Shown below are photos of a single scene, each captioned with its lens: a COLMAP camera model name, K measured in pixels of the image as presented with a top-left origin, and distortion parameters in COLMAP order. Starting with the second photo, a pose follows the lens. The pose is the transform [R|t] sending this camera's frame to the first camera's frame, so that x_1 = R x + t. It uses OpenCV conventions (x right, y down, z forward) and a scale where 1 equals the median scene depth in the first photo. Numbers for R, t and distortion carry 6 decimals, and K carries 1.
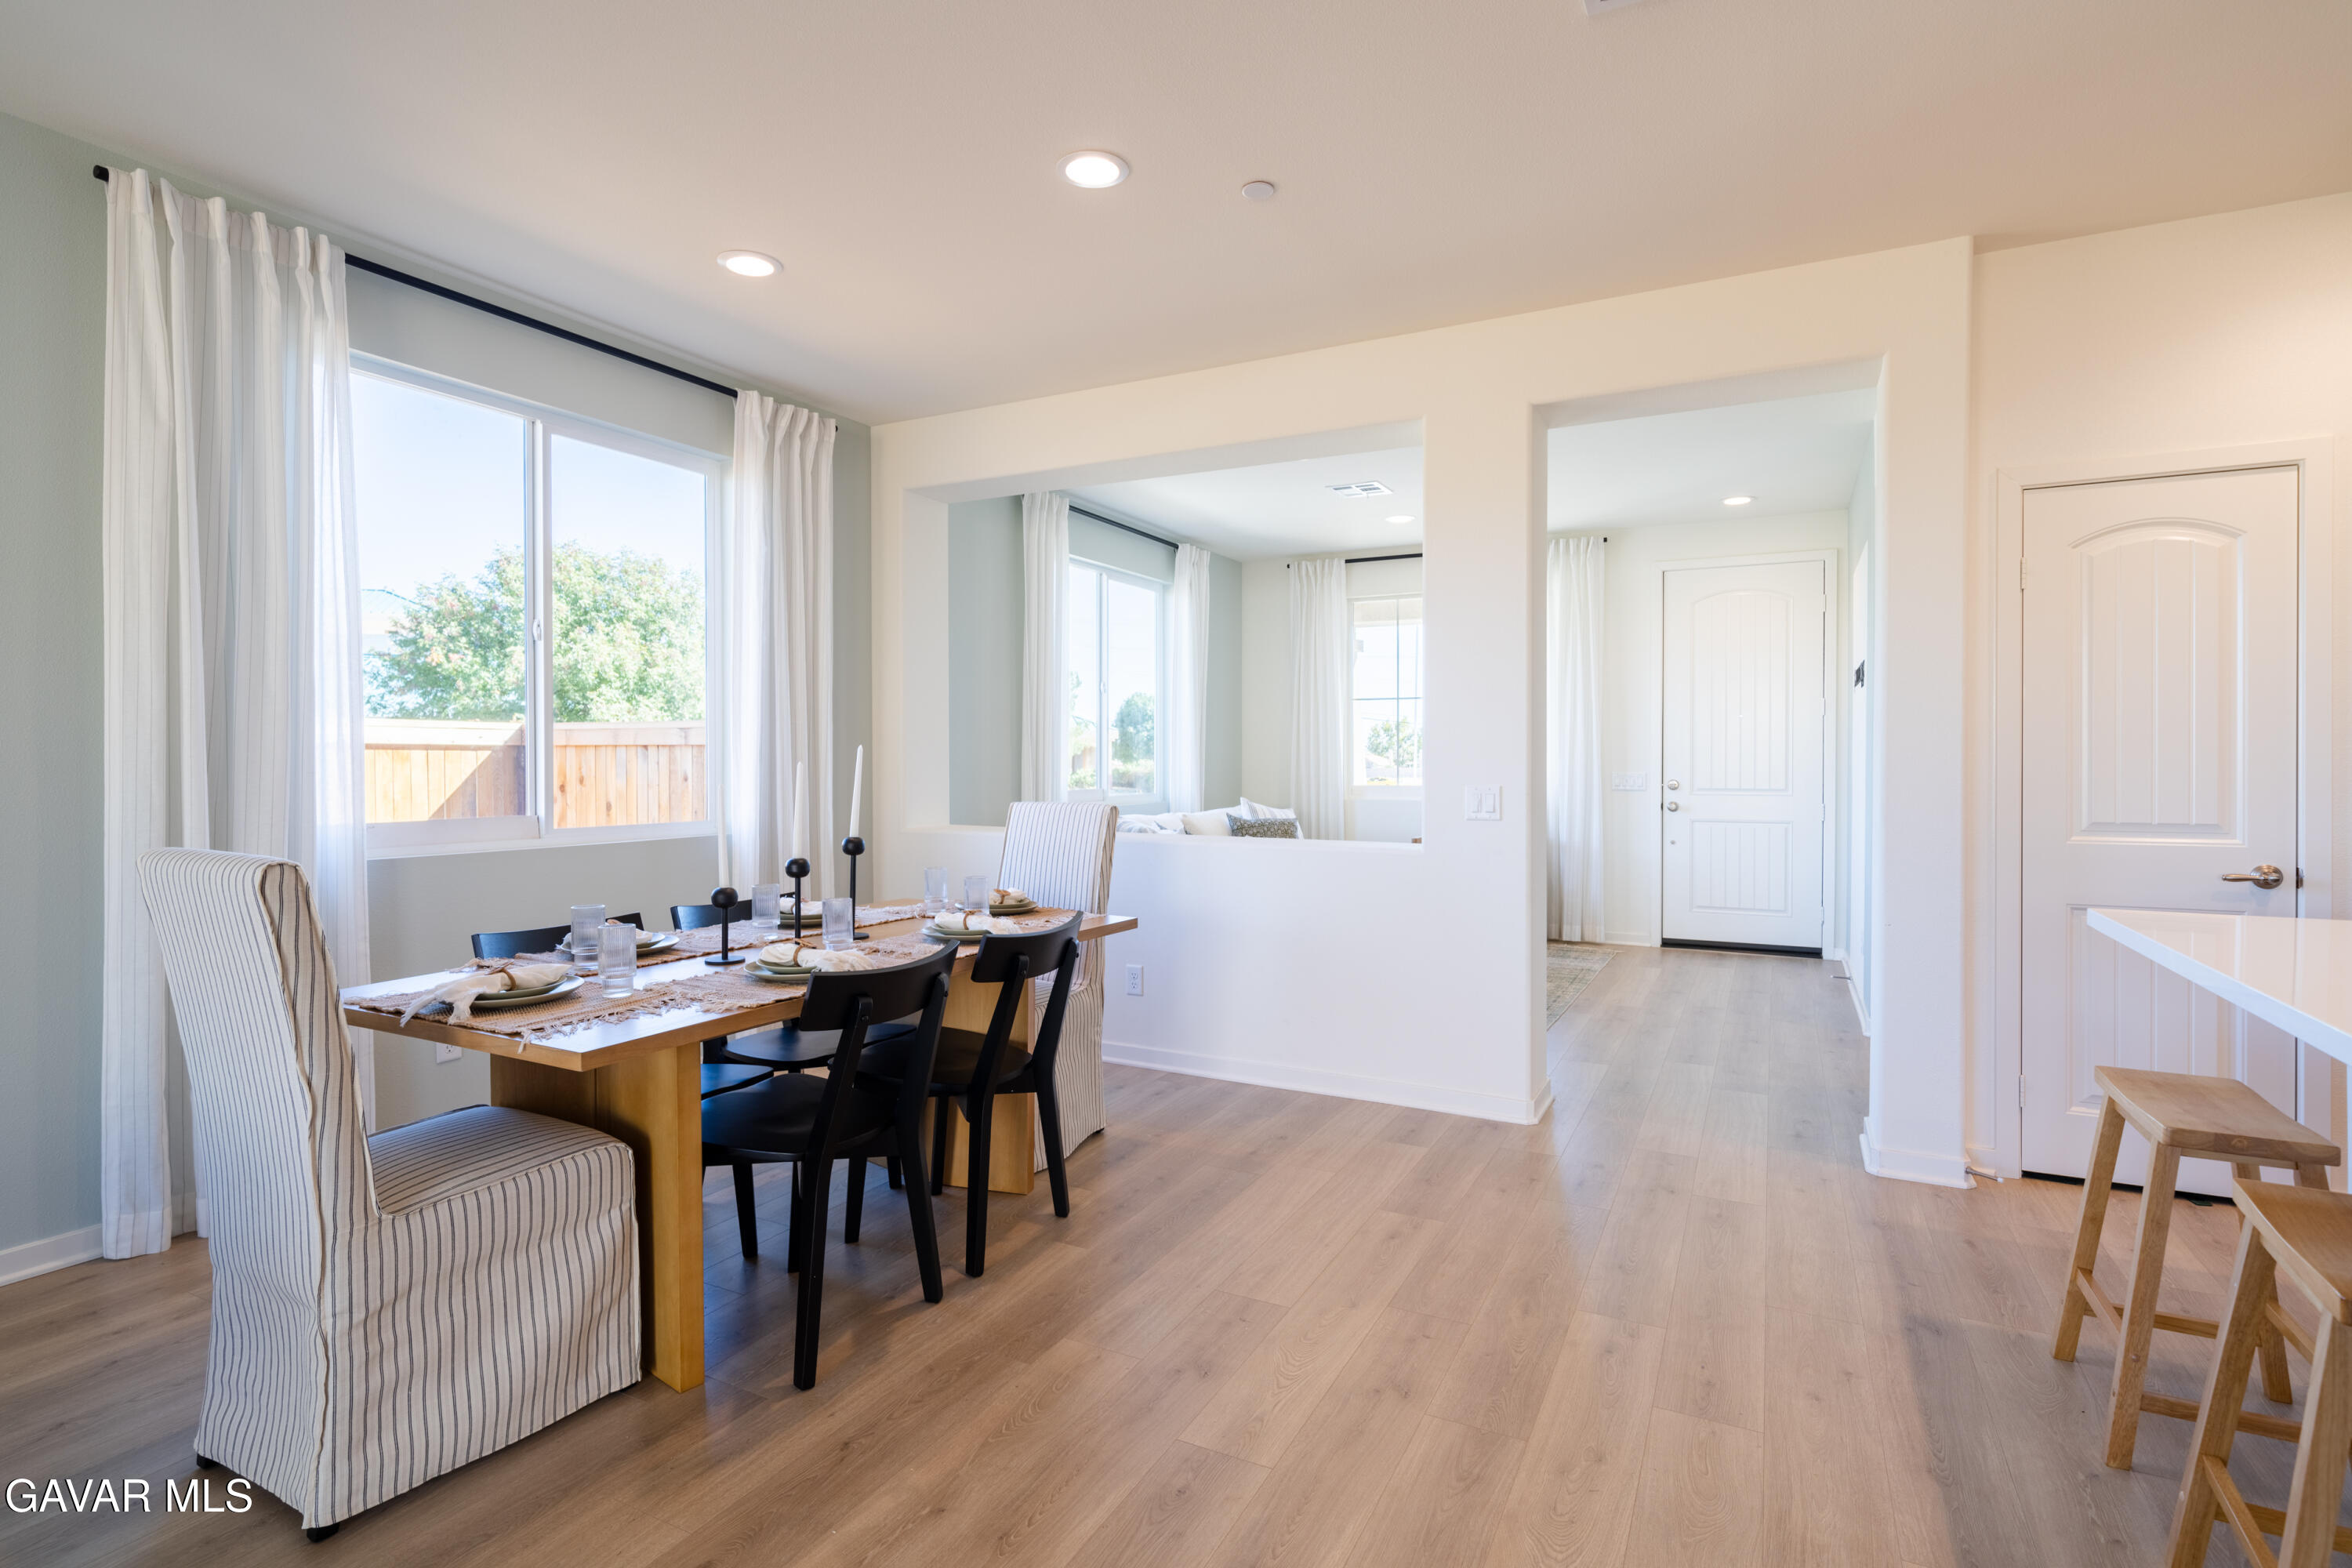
lens RADIAL K [[1145.5, 0, 1185.6], [0, 1145.5, 770.7], [0, 0, 1]] dist [-0.000034, 0.000215]
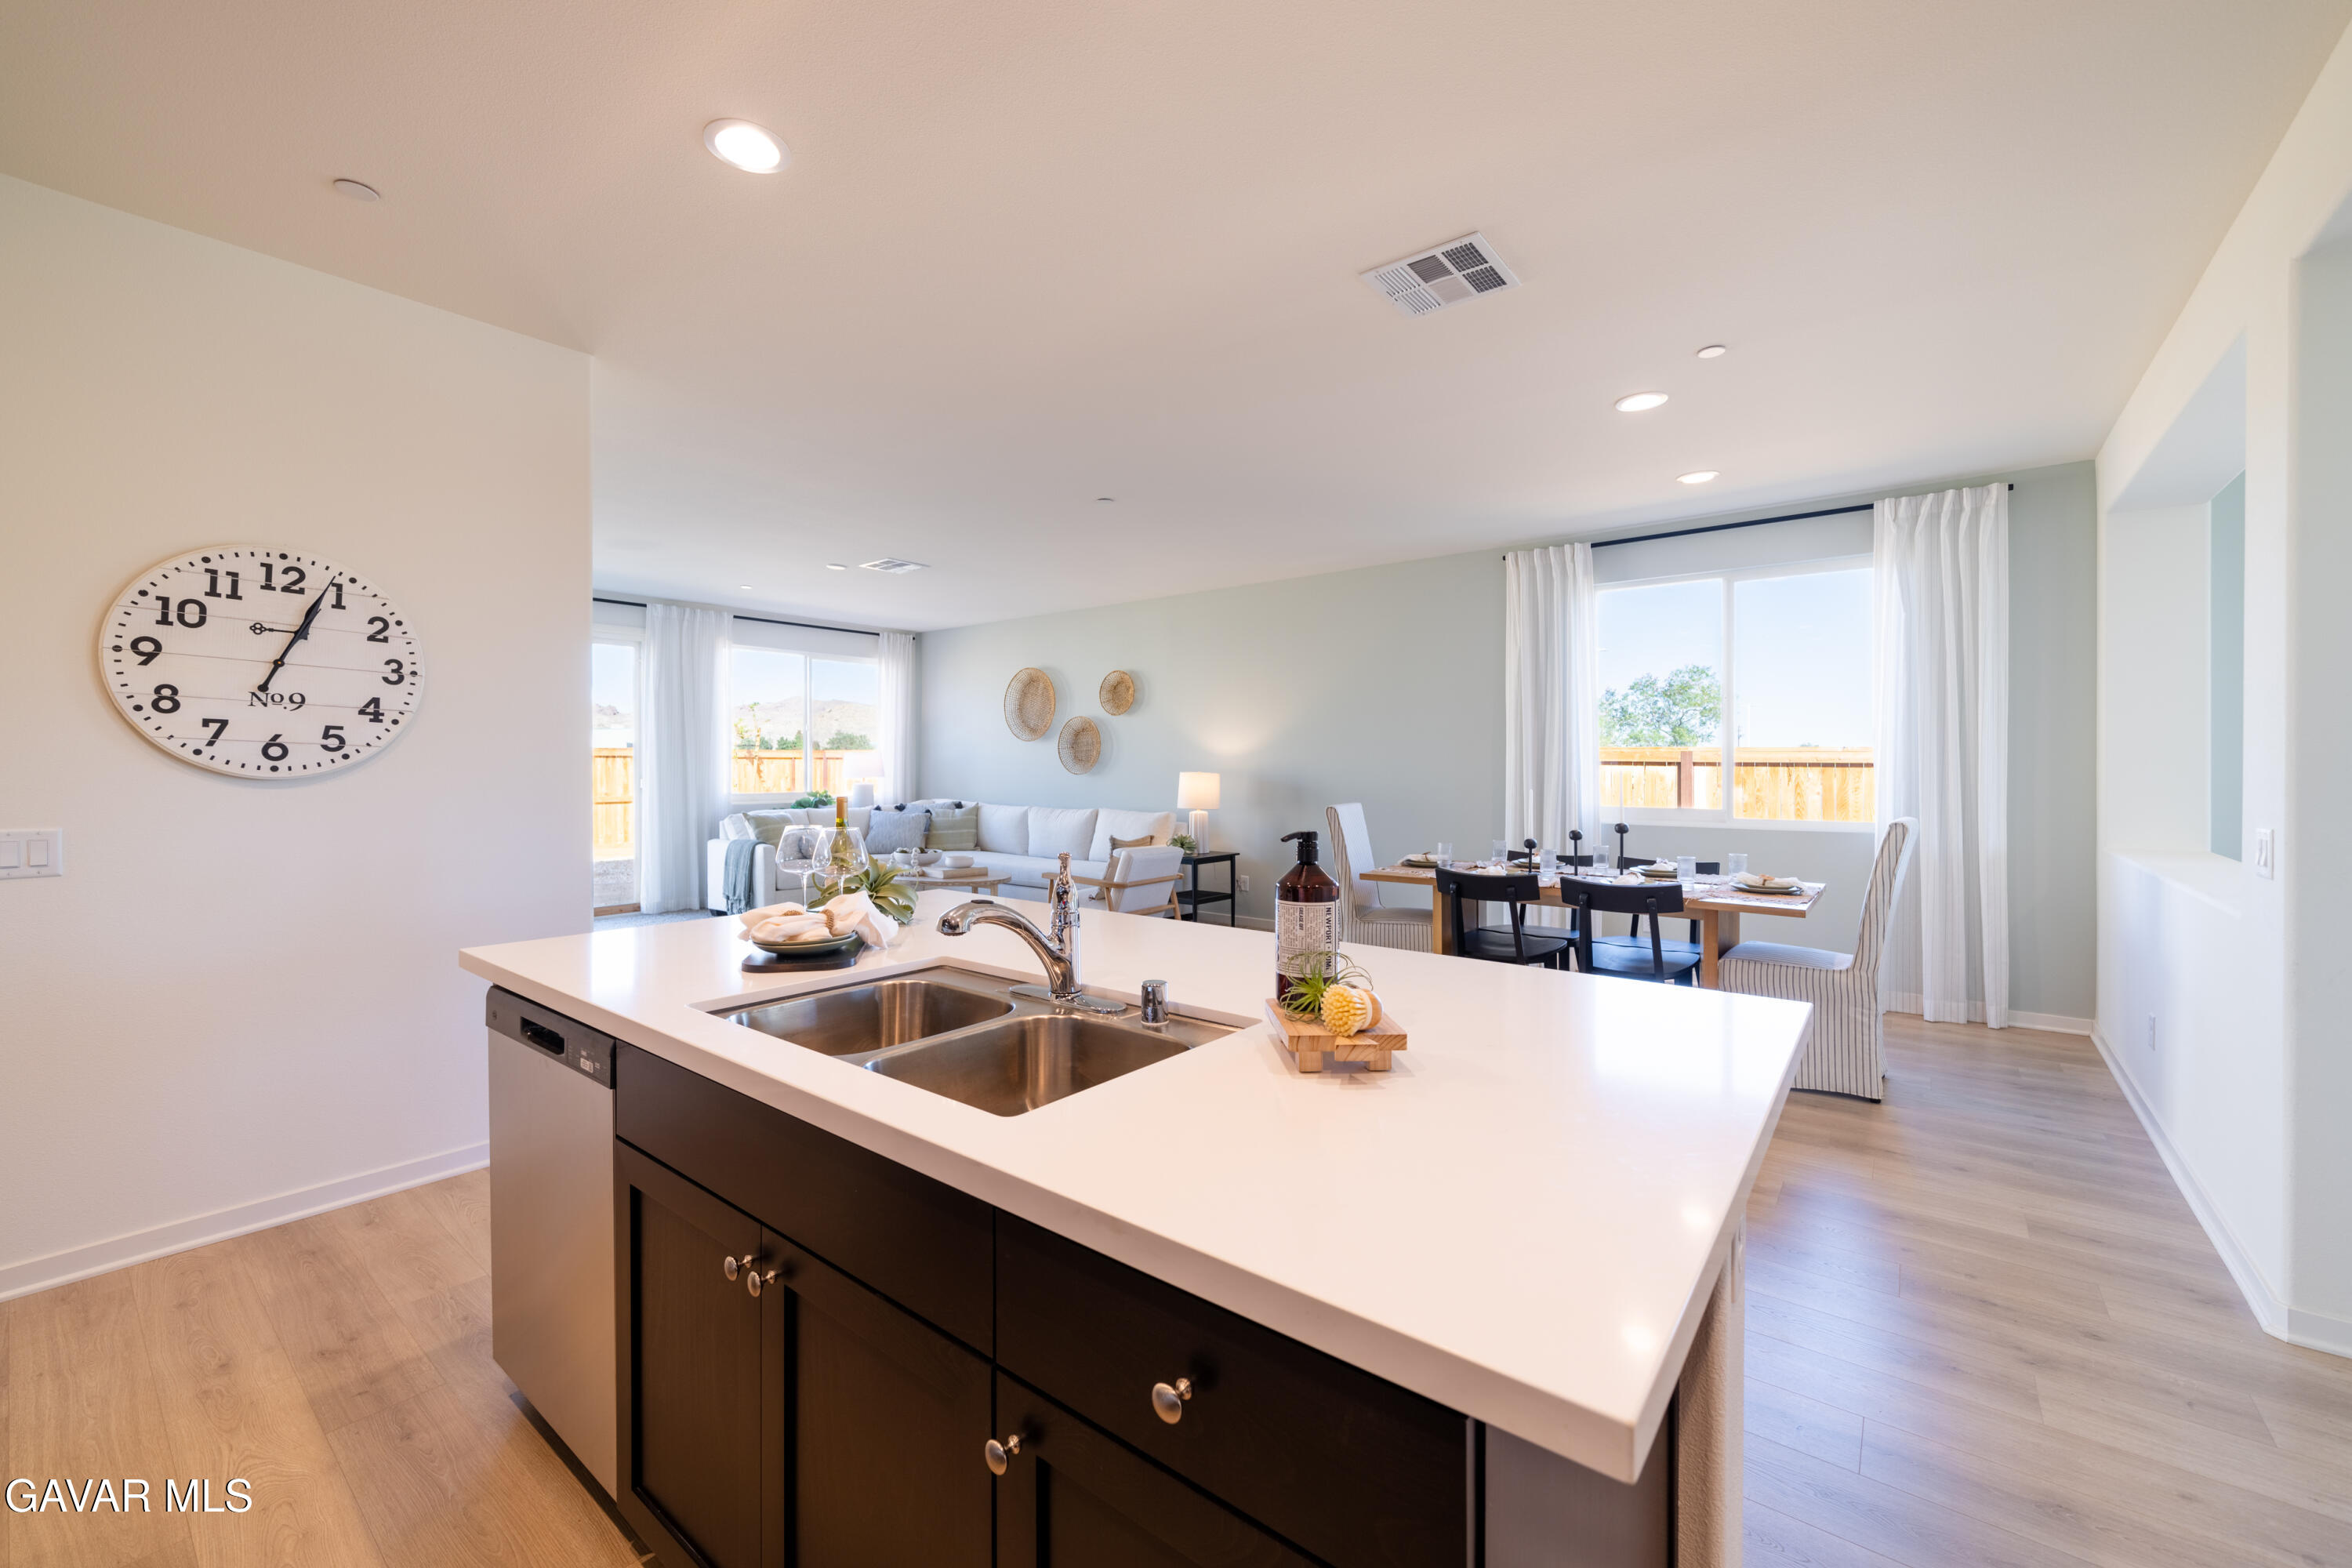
lens RADIAL K [[923.5, 0, 1176.1], [0, 923.5, 768.1], [0, 0, 1]] dist [0.001036, 0.000054]
pose [[-0.178977, 0.009023, -0.983812, 0.929804], [-0.011374, 0.999872, 0.011240, -0.026559], [0.983787, 0.013202, -0.178852, 0.438480]]
